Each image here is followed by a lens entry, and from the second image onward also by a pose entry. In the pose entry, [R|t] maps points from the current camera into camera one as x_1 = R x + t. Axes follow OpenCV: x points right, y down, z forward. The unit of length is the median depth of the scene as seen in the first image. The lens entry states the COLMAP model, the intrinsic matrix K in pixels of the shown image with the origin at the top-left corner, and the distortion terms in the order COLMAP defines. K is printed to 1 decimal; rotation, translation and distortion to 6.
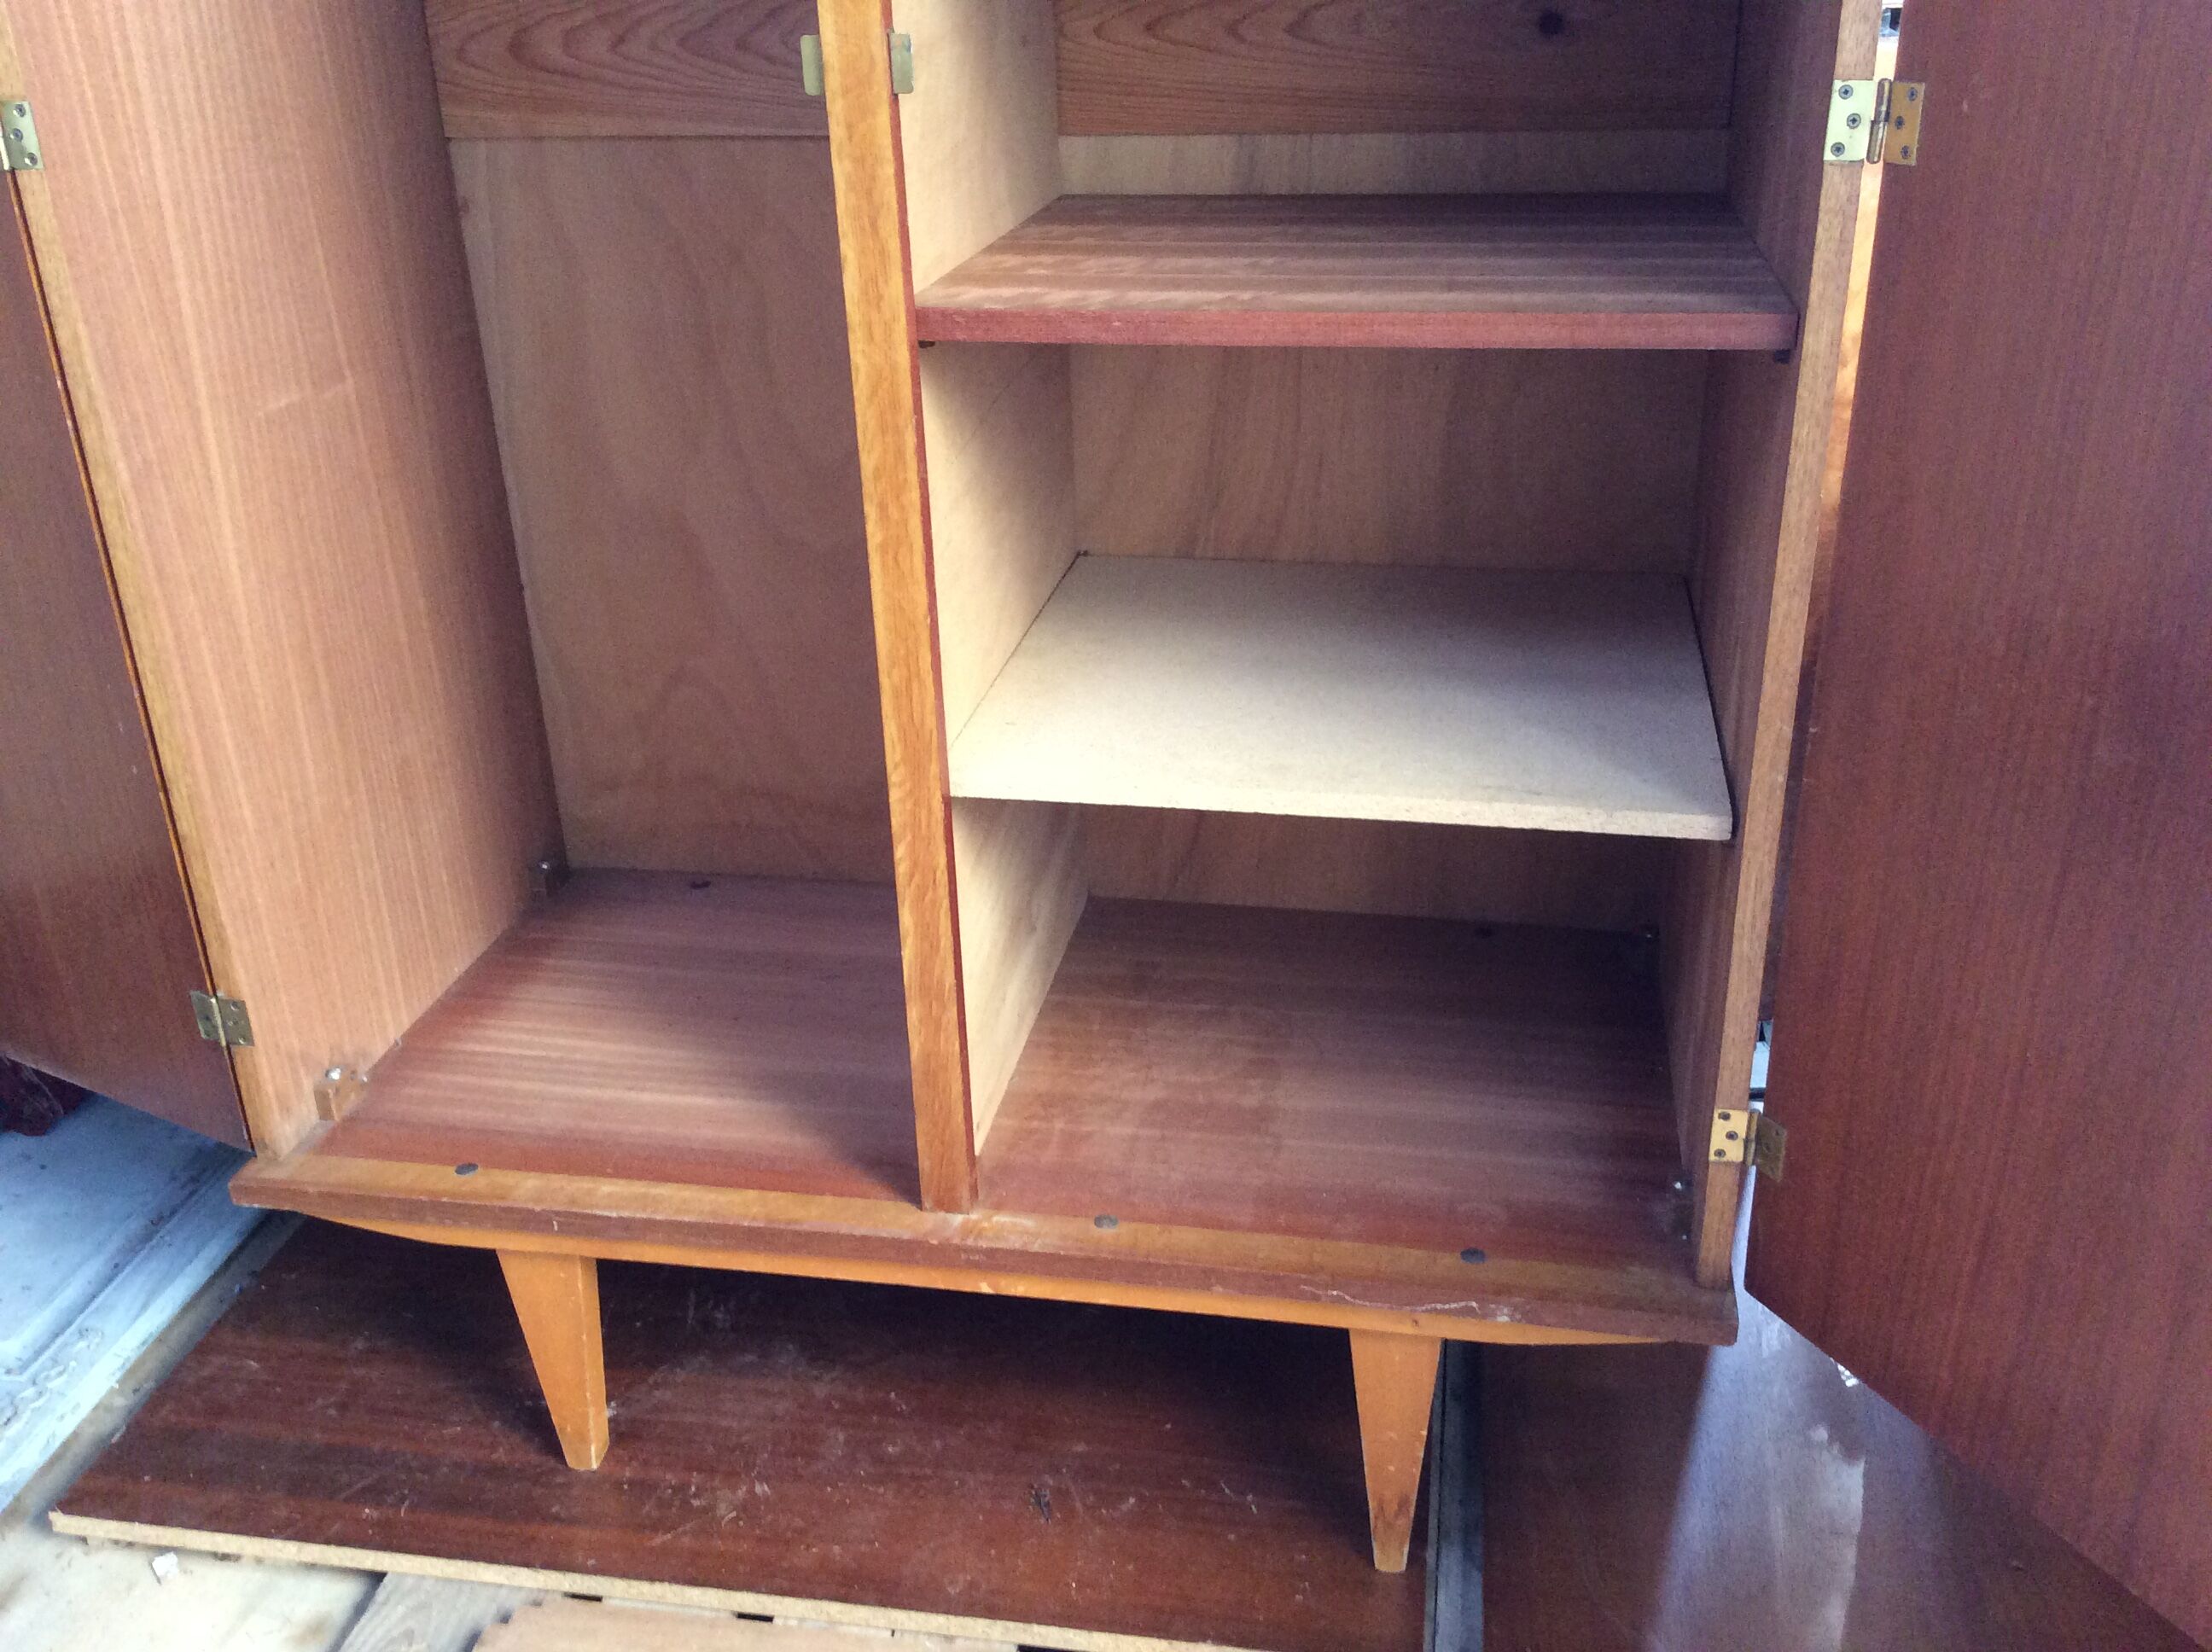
lens RADIAL K [[2092.3, 0, 1091.0], [0, 2092.3, 823.3], [0, 0, 1]] dist [0.075796, 0.000000]
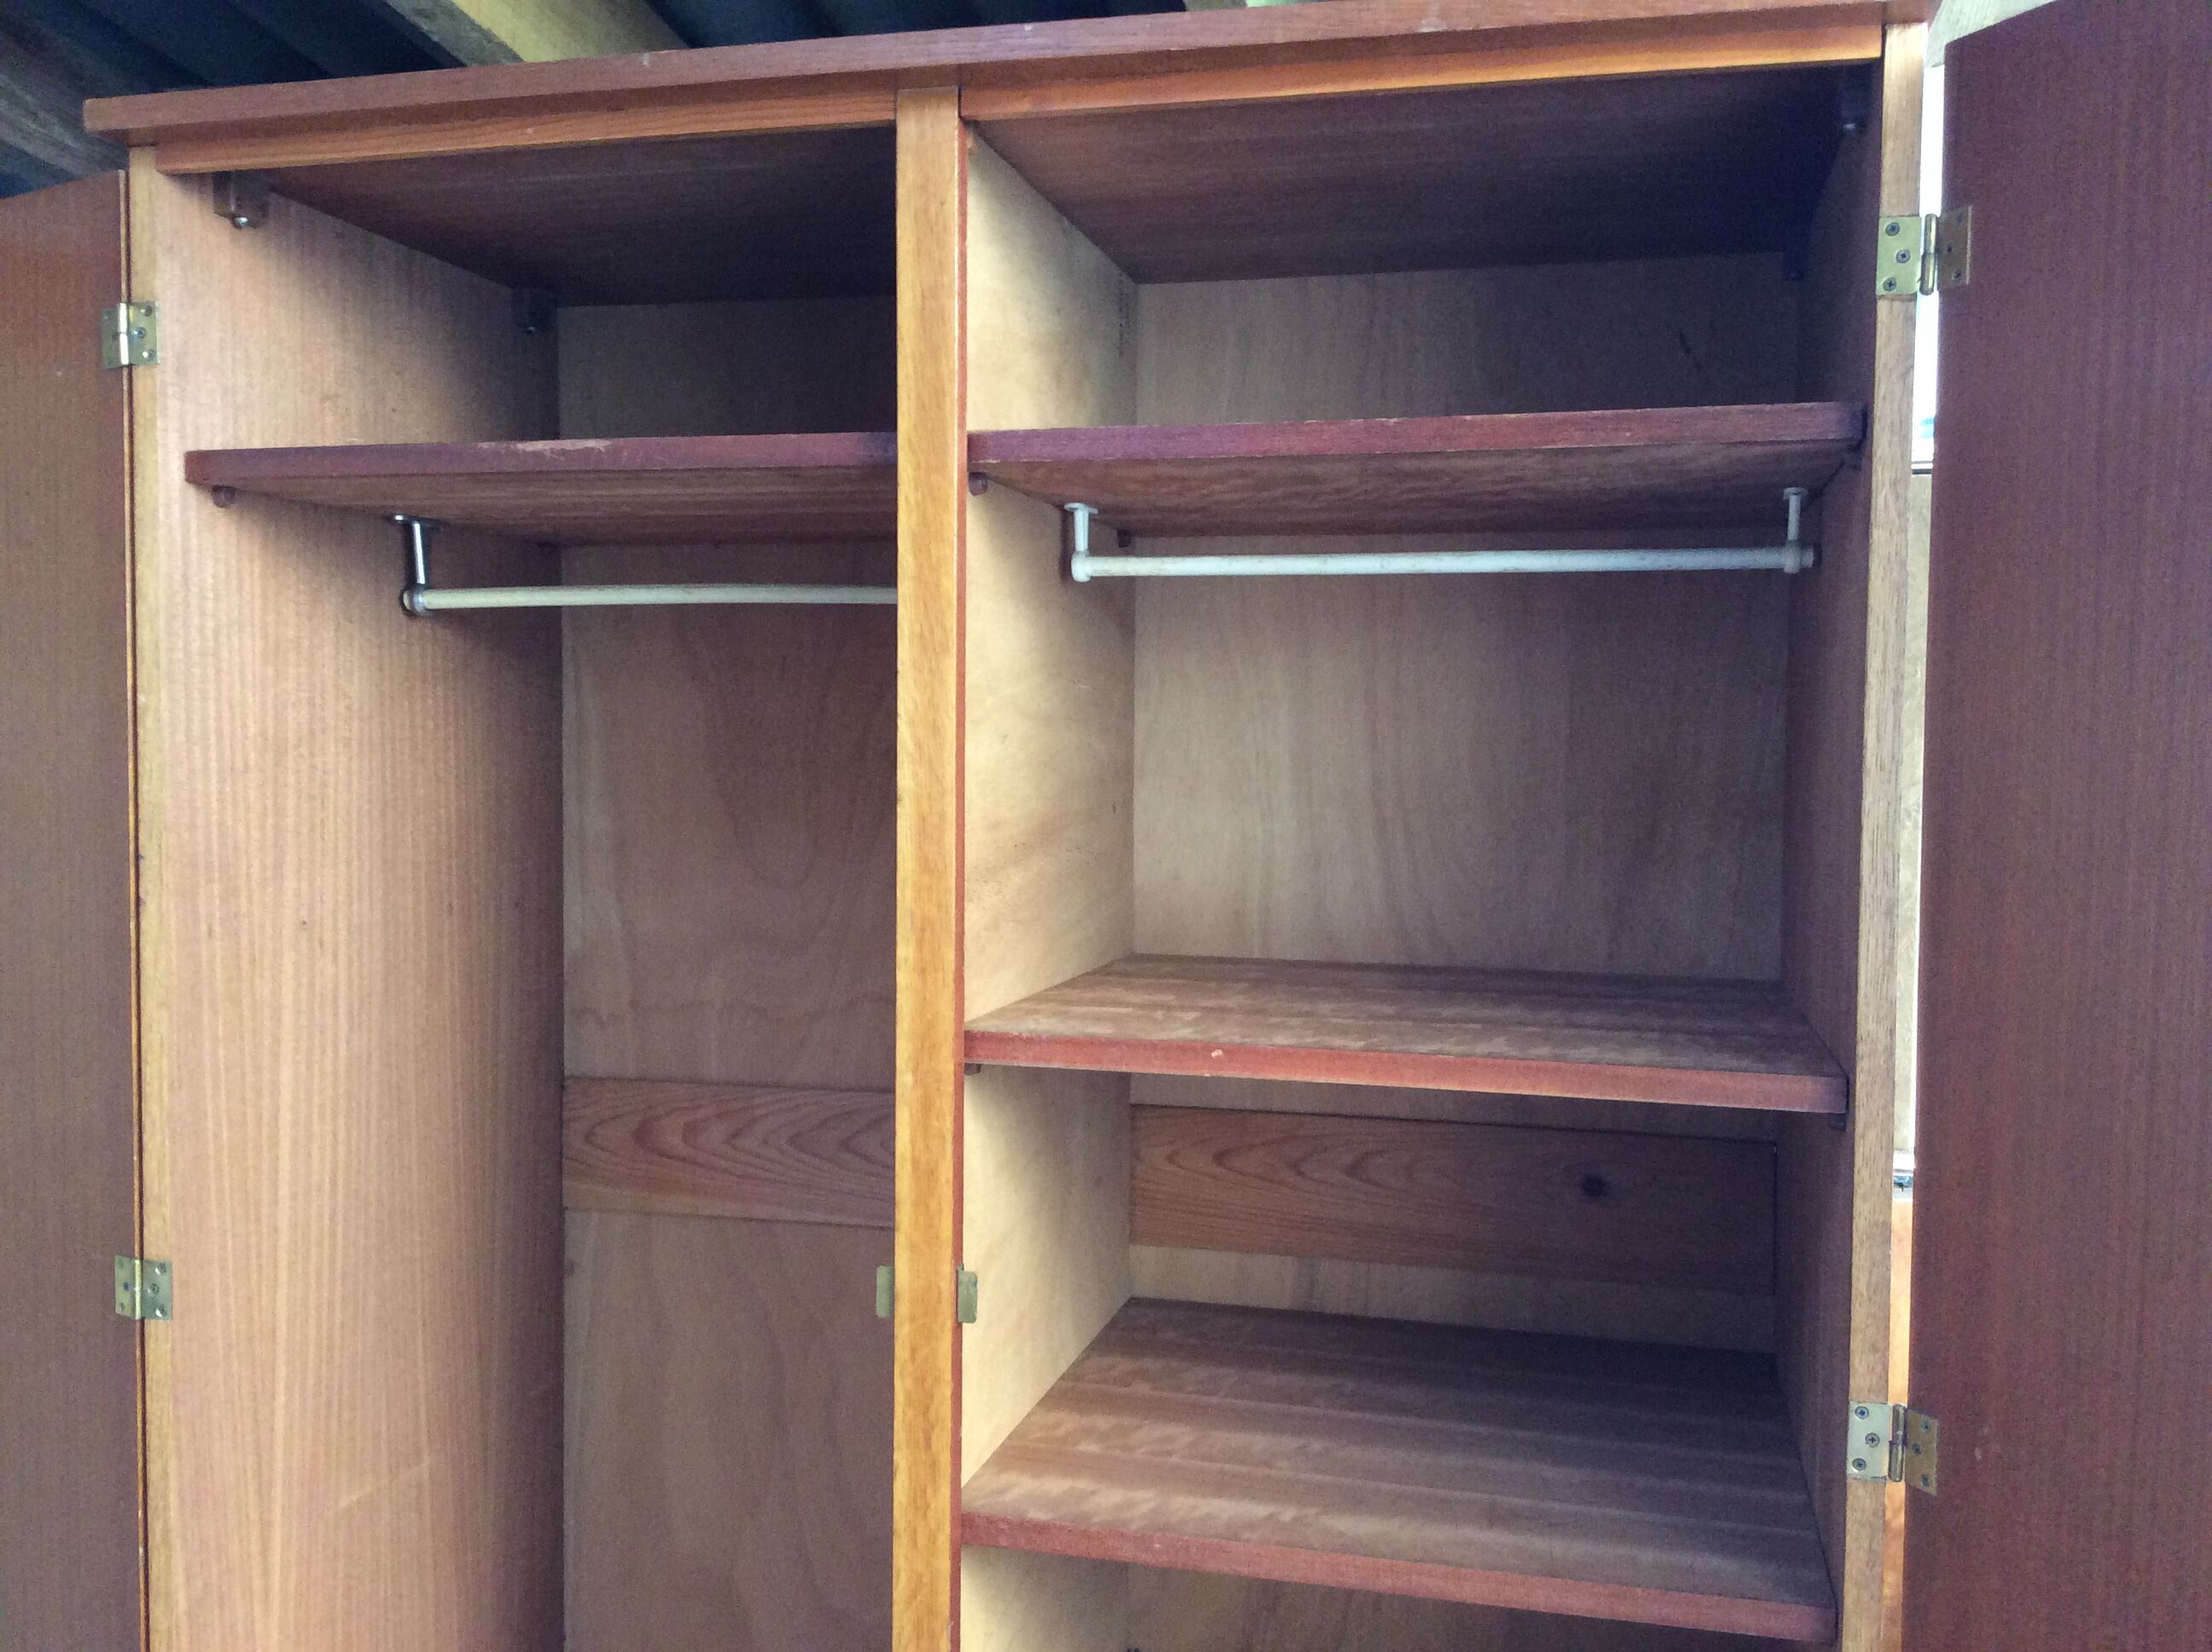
lens RADIAL K [[2092.3, 0, 1115.9], [0, 2092.3, 826.7], [0, 0, 1]] dist [0.075796, 0.000000]
pose [[0.997010, 0.054425, -0.054846, 0.027249], [-0.069345, 0.943355, -0.324458, -0.212609], [0.034081, 0.327292, 0.944309, -0.072347]]
